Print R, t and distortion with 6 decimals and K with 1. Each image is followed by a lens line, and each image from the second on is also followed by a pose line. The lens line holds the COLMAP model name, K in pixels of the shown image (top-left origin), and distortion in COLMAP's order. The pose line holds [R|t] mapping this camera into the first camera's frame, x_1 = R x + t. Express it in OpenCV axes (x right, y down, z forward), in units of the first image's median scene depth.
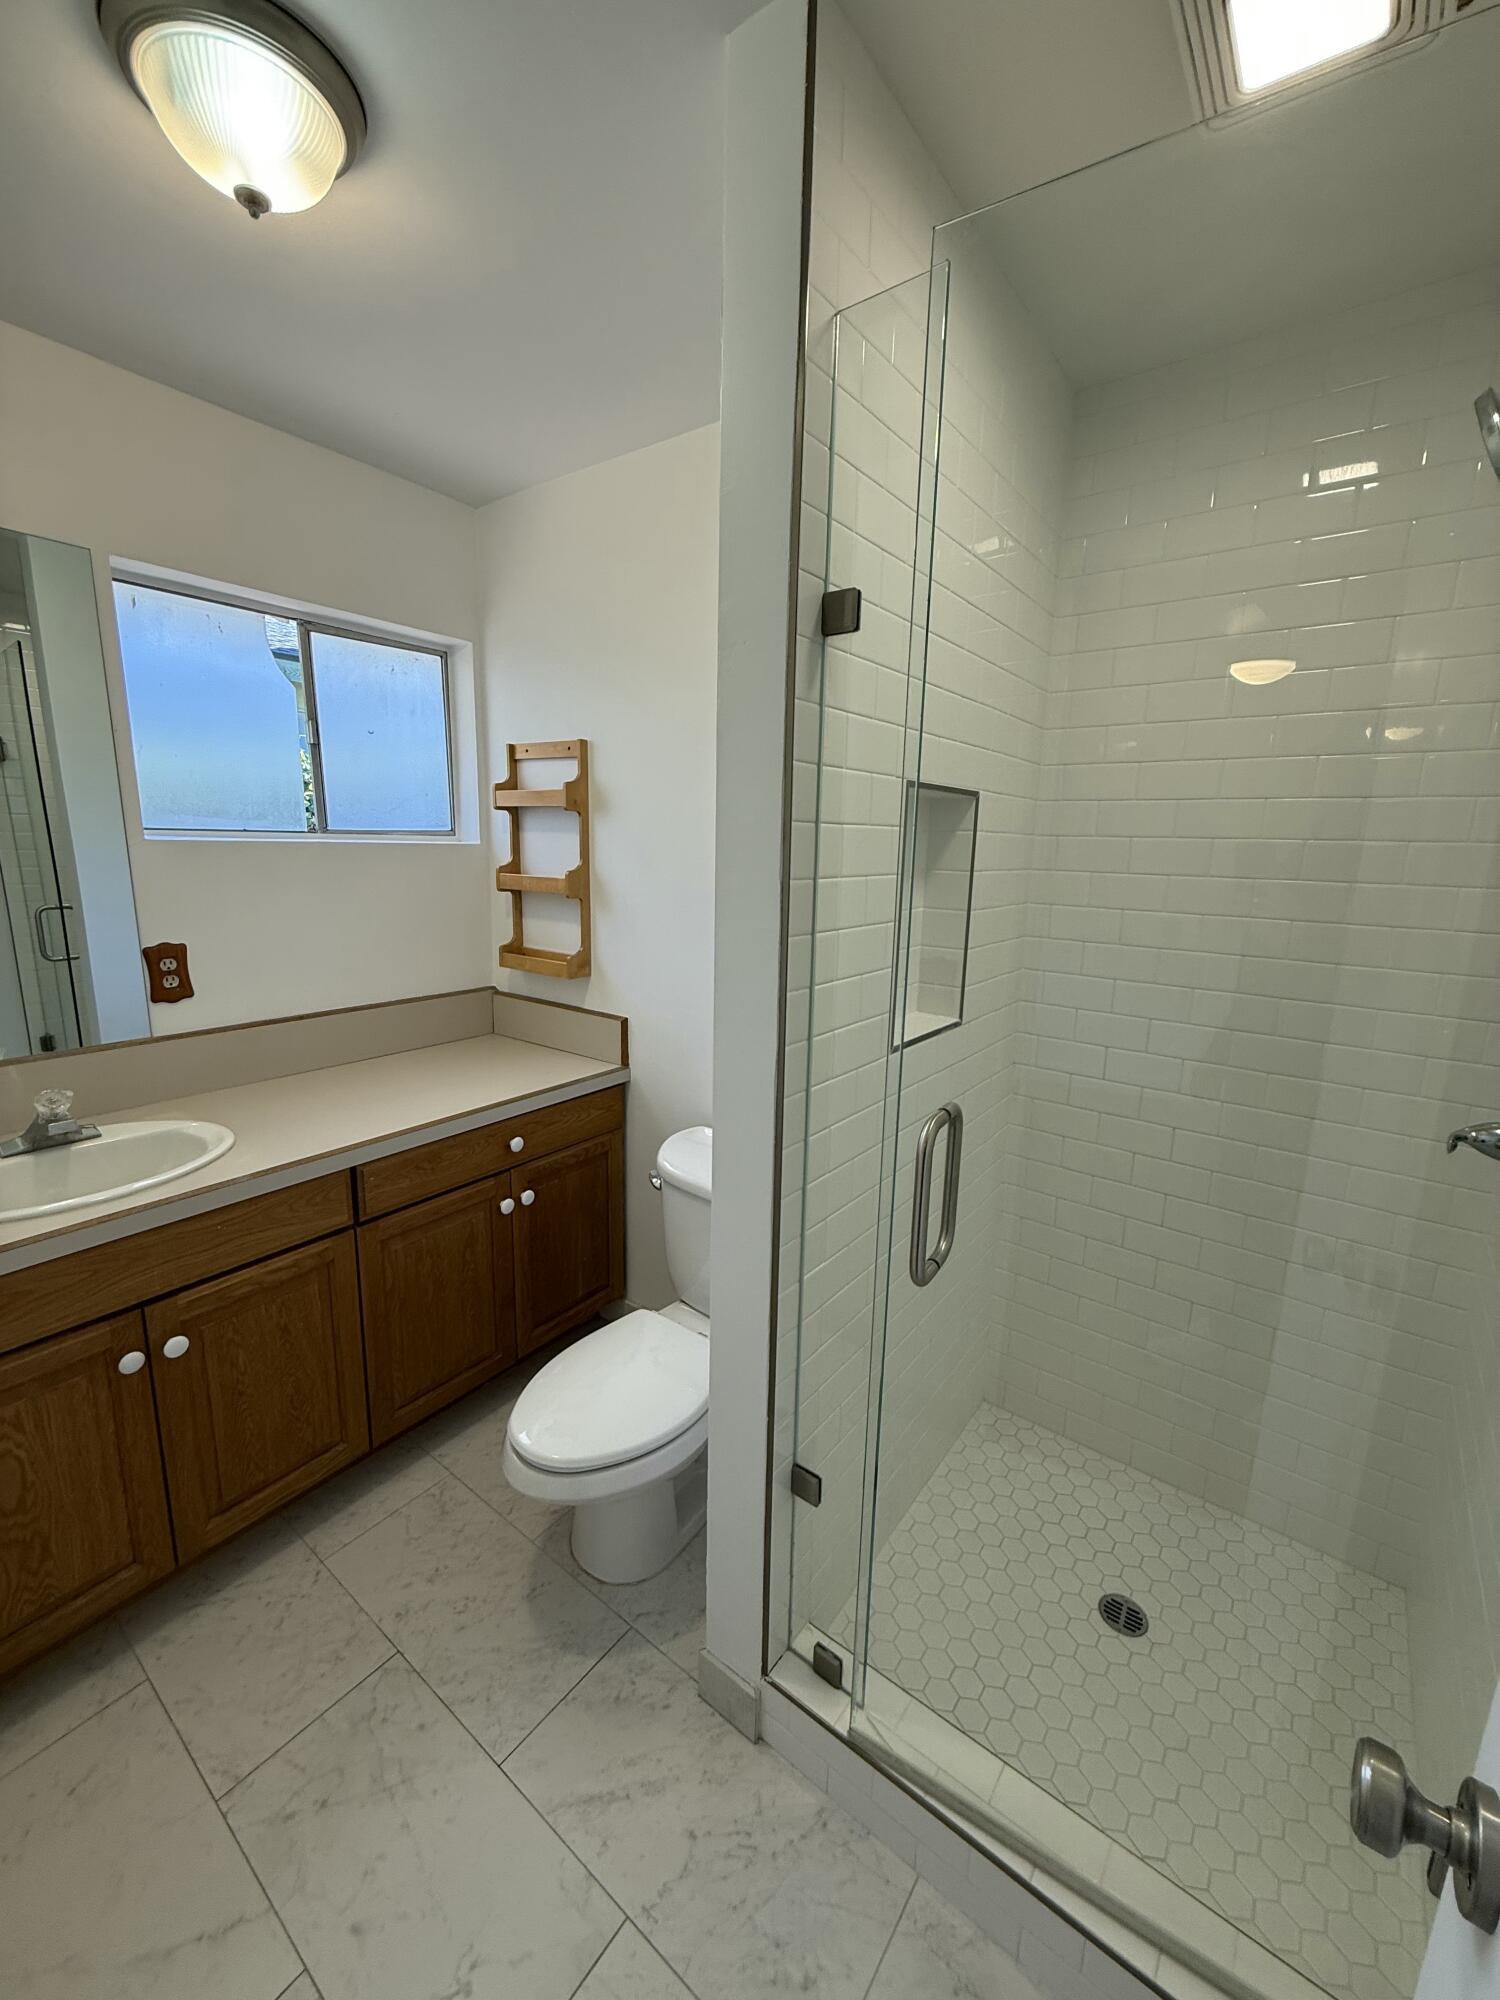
lens RADIAL K [[792.4, 0, 749.3], [0, 792.4, 998.5], [0, 0, 1]] dist [-0.004197, 0.000040]
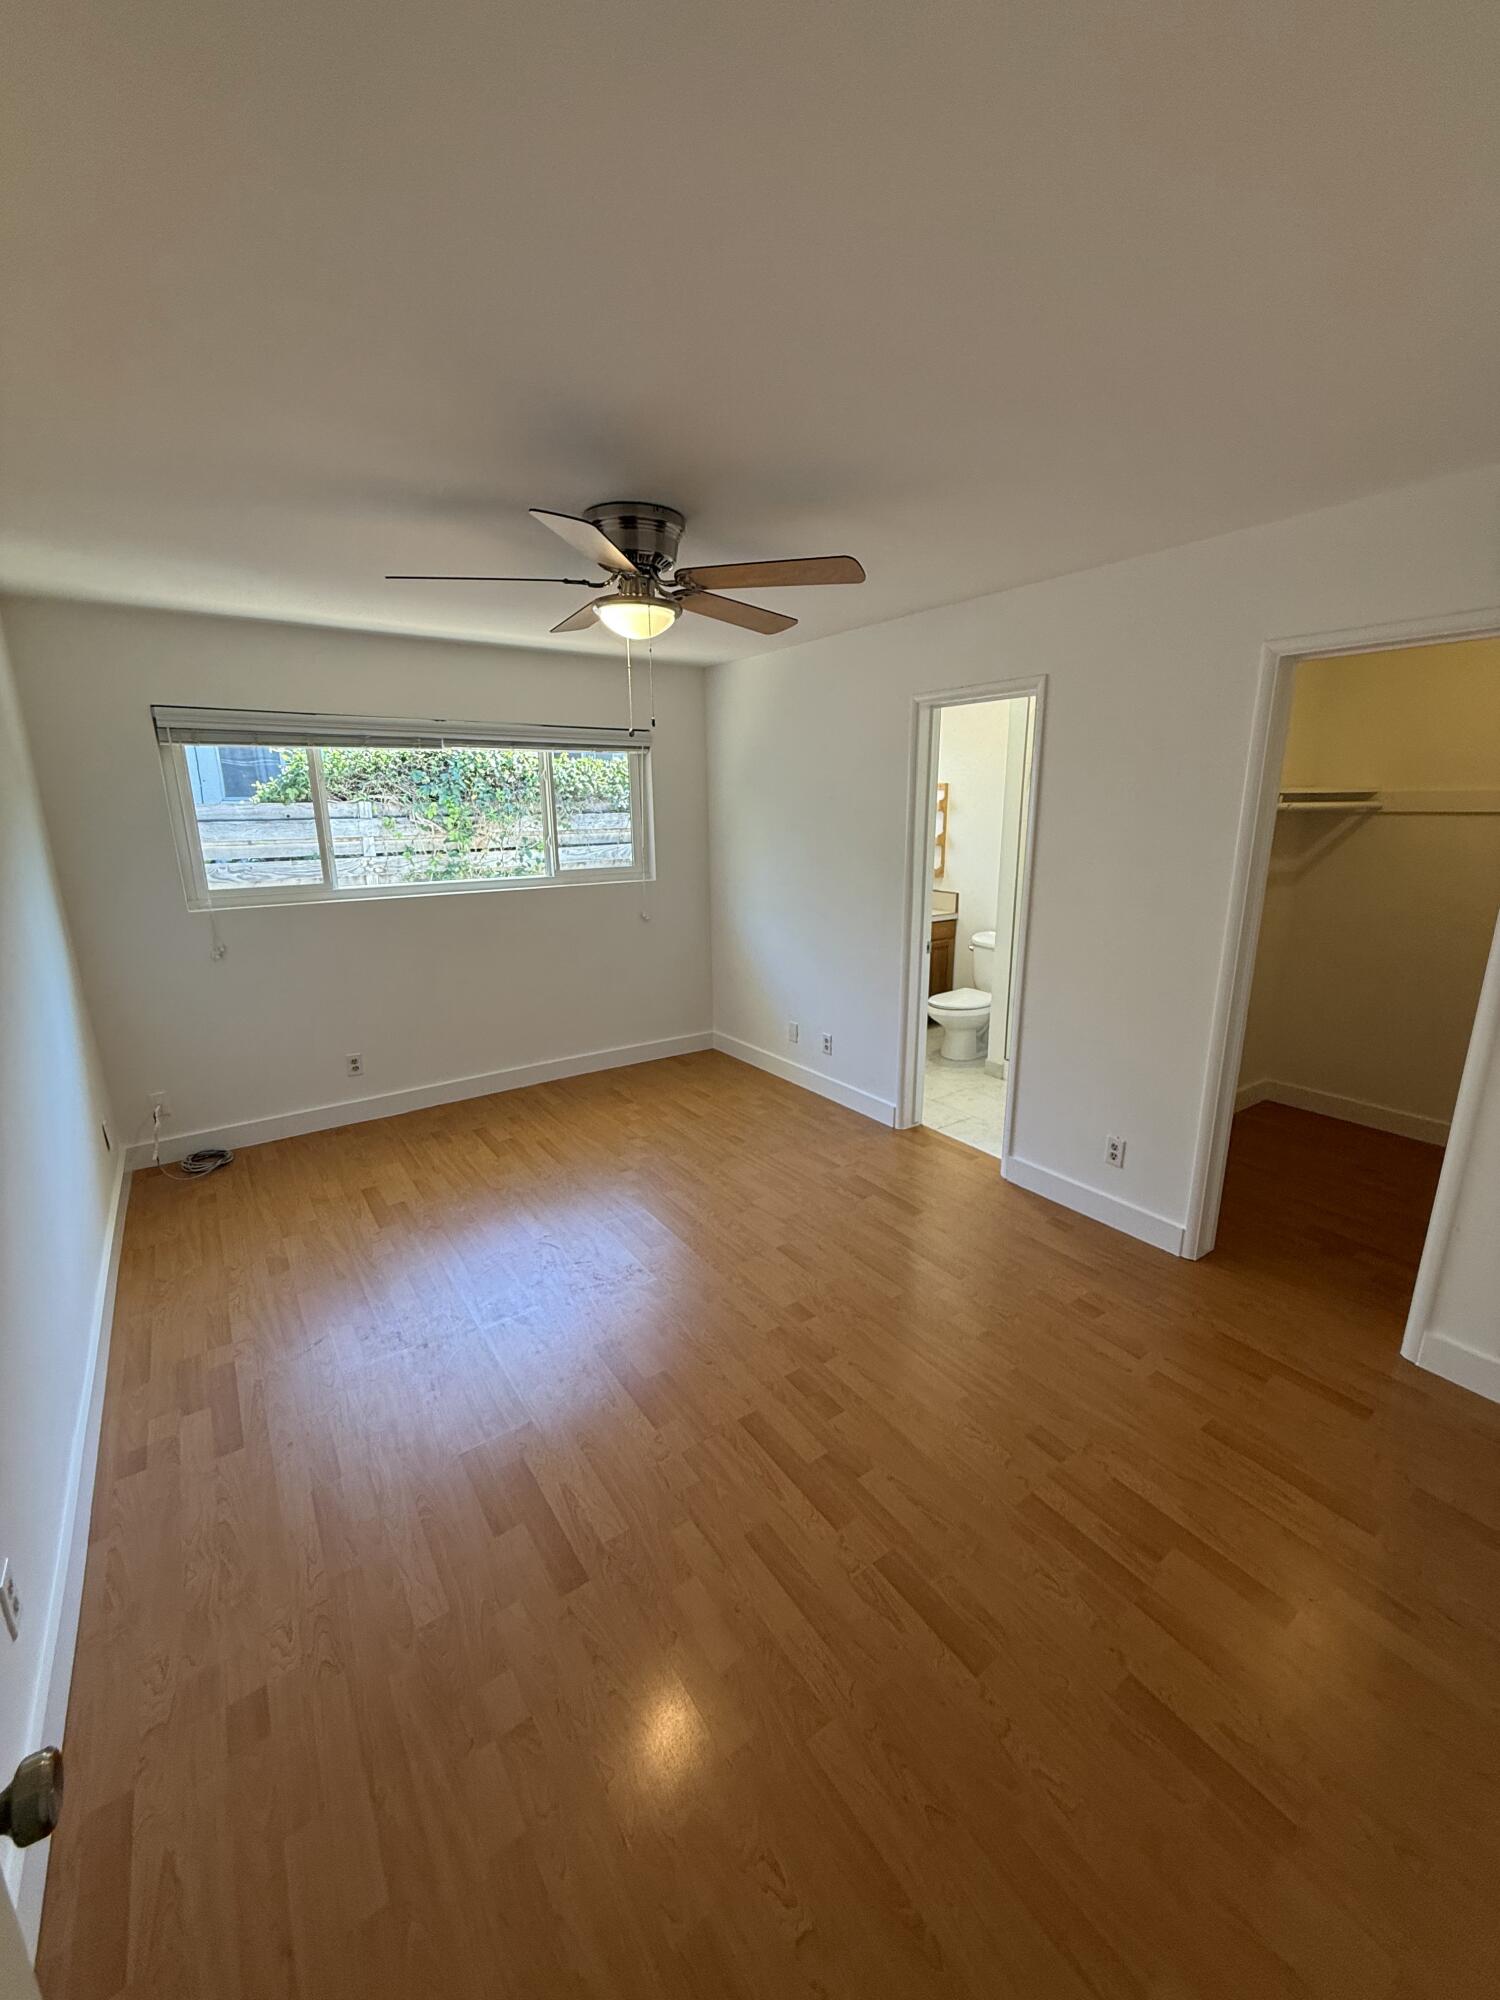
lens RADIAL K [[792.4, 0, 737.4], [0, 792.4, 1006.9], [0, 0, 1]] dist [-0.004197, 0.000040]
pose [[0.952463, 0.044875, -0.301332, -0.049093], [-0.030705, 0.998196, 0.051599, 0.289309], [0.303104, -0.039893, 0.952122, -1.689656]]
